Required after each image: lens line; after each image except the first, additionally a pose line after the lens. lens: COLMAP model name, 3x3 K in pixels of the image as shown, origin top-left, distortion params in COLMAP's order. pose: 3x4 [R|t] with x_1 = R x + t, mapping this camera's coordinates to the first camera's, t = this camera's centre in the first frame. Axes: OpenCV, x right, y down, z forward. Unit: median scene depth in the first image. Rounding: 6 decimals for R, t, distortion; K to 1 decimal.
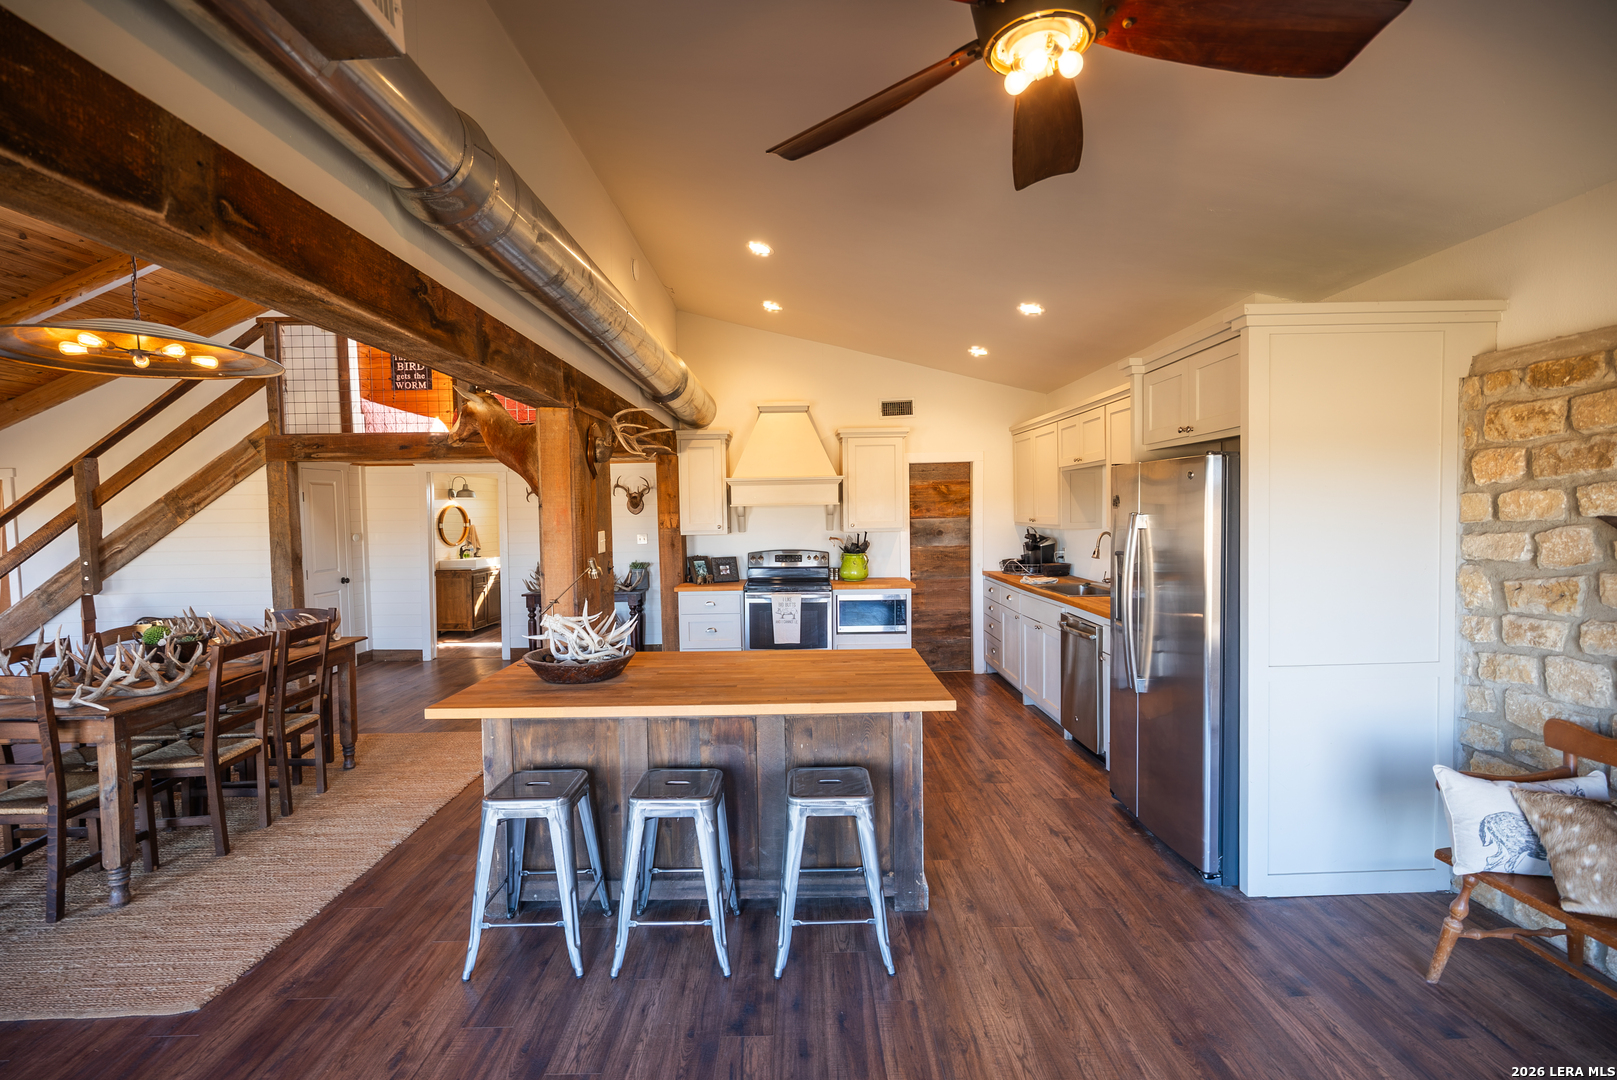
lens RADIAL K [[733.9, 0, 808.5], [0, 733.9, 540.0], [0, 0, 1]] dist [-0.001142, 0.001153]
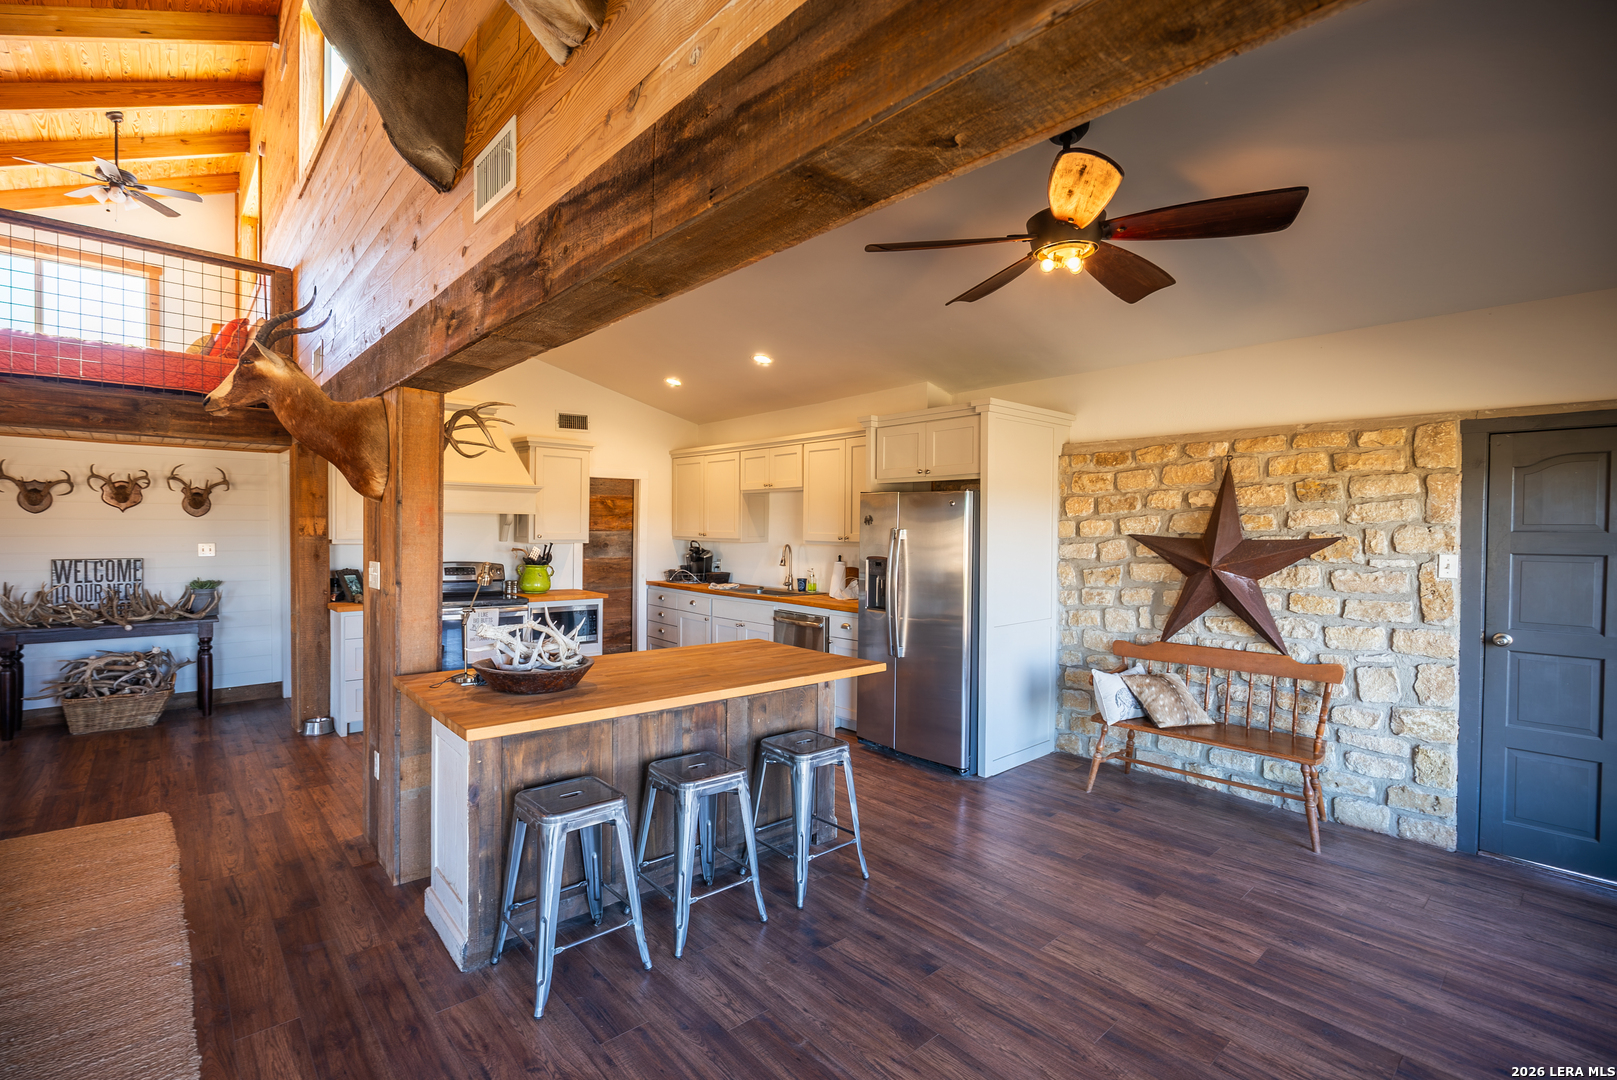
lens RADIAL K [[731.5, 0, 806.5], [0, 731.5, 541.4], [0, 0, 1]] dist [-0.003243, 0.000724]
pose [[0.754321, 0.015277, 0.656328, -0.702547], [0.001775, 0.999678, -0.025310, 0.027865], [-0.656503, 0.020257, 0.754051, 0.076247]]
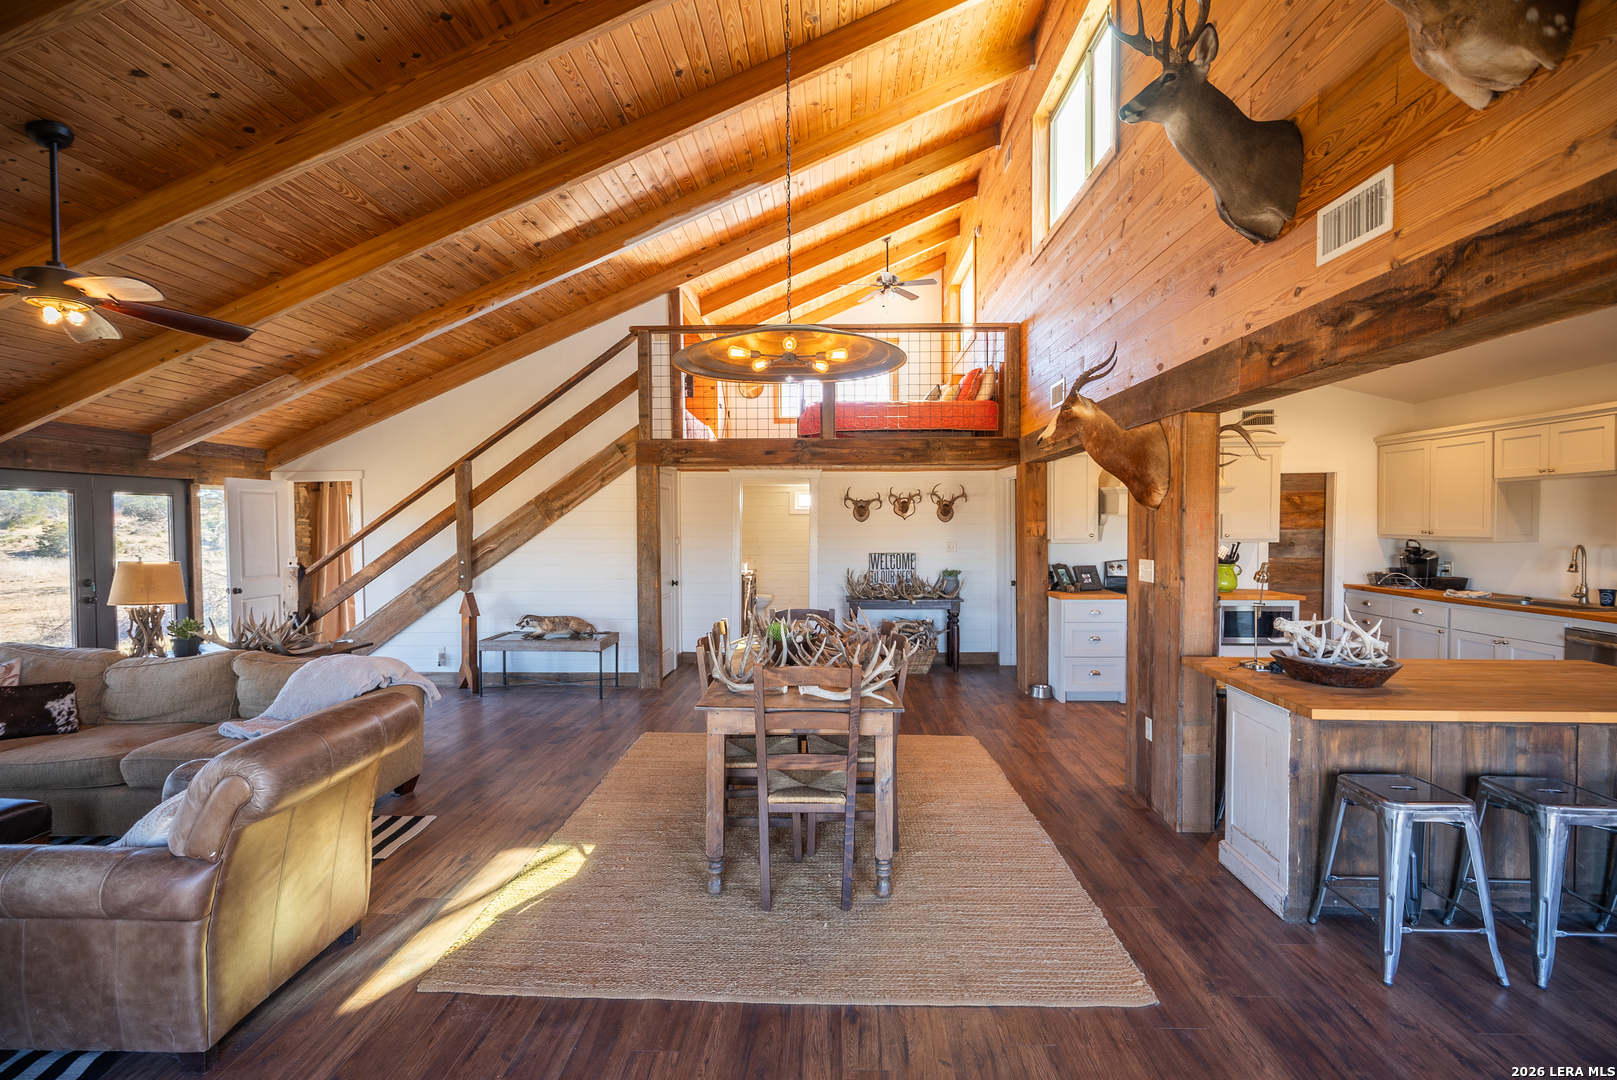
lens RADIAL K [[731.5, 0, 806.5], [0, 731.5, 541.4], [0, 0, 1]] dist [-0.003243, 0.000724]
pose [[0.998711, 0.013957, -0.048798, -1.035734], [-0.014700, 0.999781, -0.014904, 0.025202], [0.048580, 0.015602, 0.998697, -0.022377]]
